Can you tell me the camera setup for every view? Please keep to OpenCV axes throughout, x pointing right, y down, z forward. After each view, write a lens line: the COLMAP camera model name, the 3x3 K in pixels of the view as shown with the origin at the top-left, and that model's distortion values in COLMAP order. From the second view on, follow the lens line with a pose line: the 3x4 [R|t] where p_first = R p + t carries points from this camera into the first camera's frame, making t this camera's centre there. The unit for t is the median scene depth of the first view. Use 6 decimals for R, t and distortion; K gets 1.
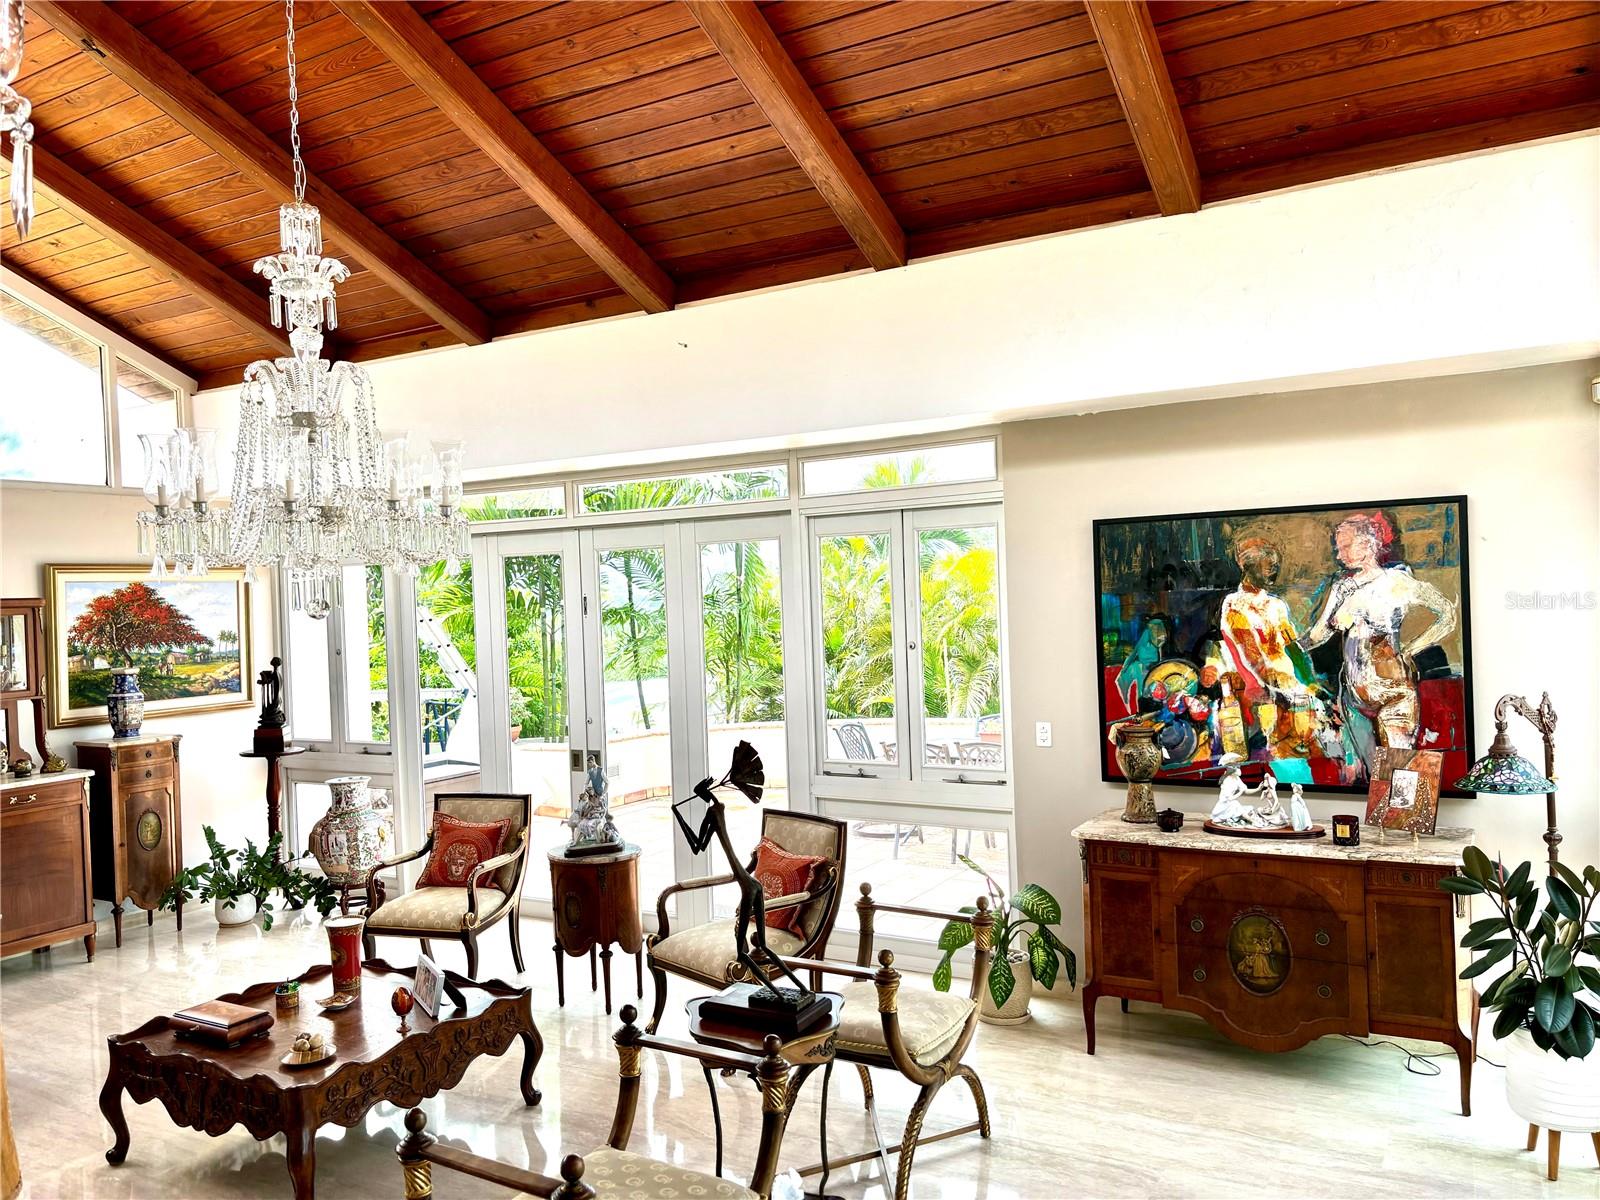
lens RADIAL K [[1218.1, 0, 774.3], [0, 1218.1, 604.8], [0, 0, 1]] dist [0.056215, -0.053766]
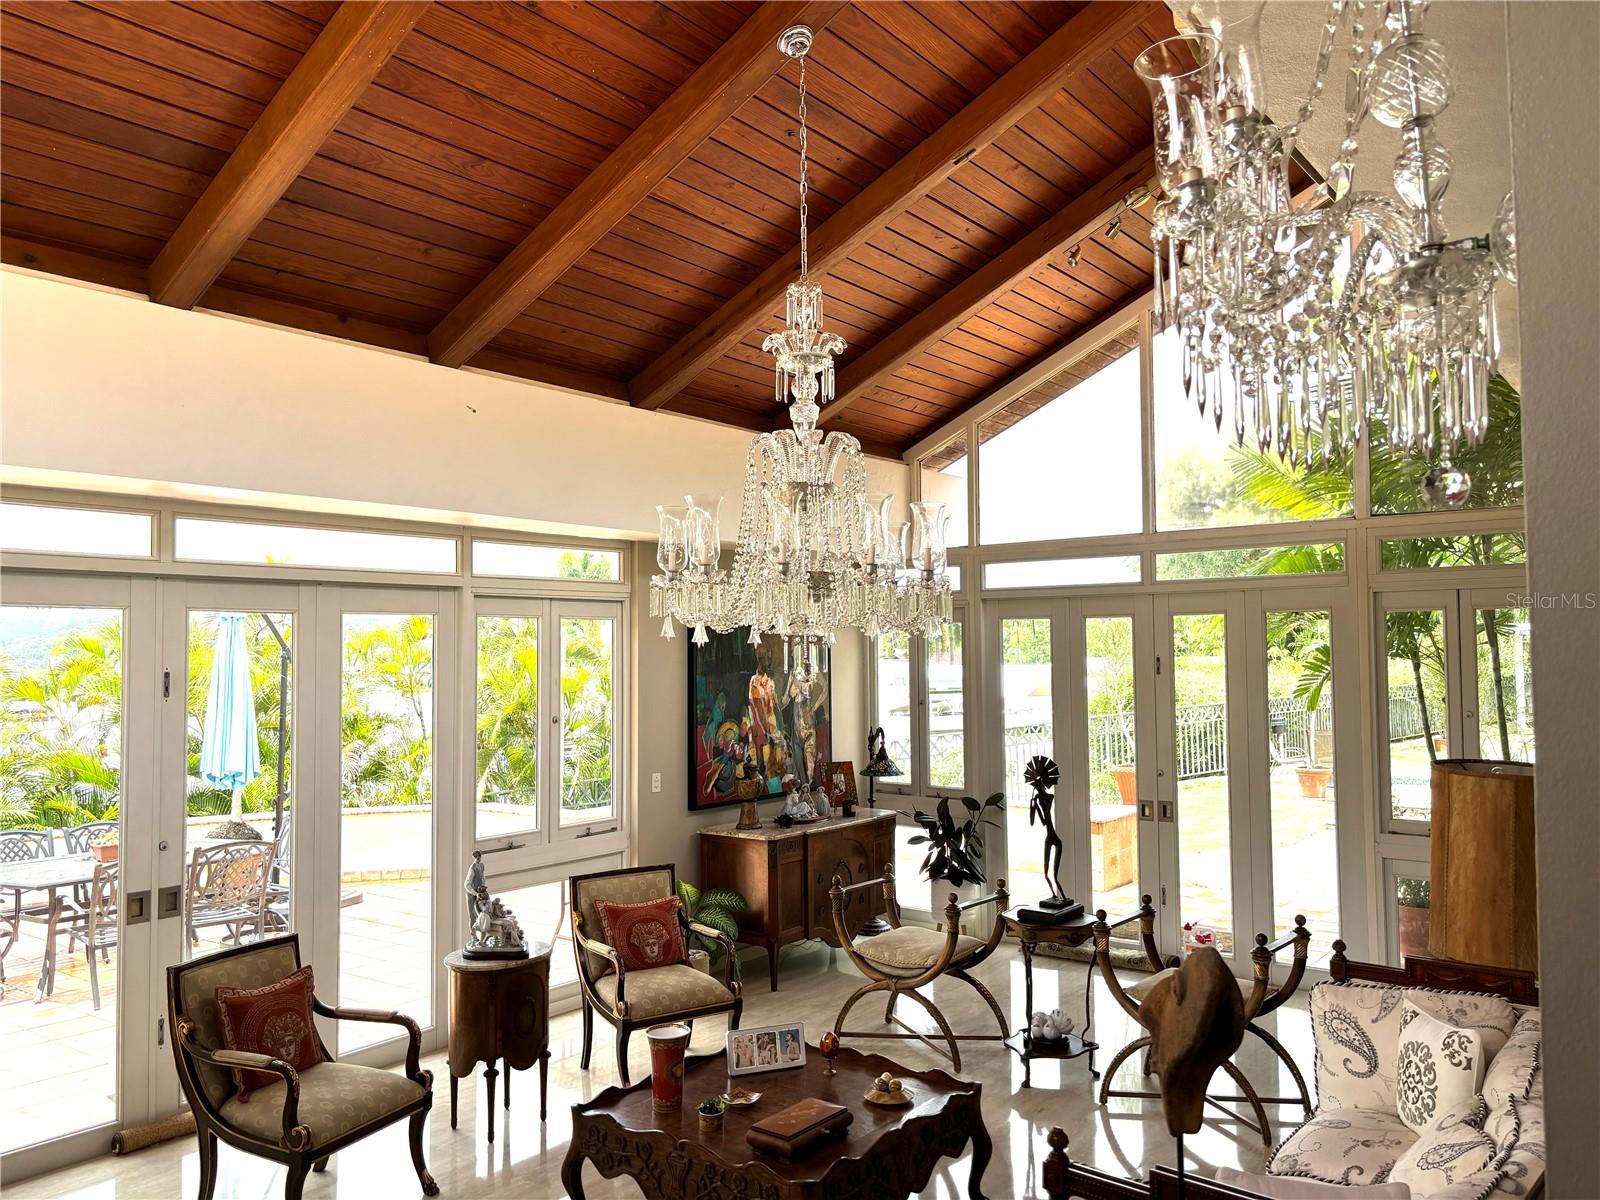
lens RADIAL K [[1218.1, 0, 791.2], [0, 1218.1, 588.9], [0, 0, 1]] dist [0.056215, -0.053766]
pose [[0.124712, 0.086596, 0.988407, -1.185187], [0.017739, 0.995830, -0.089484, 0.021599], [-0.992034, 0.028693, 0.122656, 0.774518]]
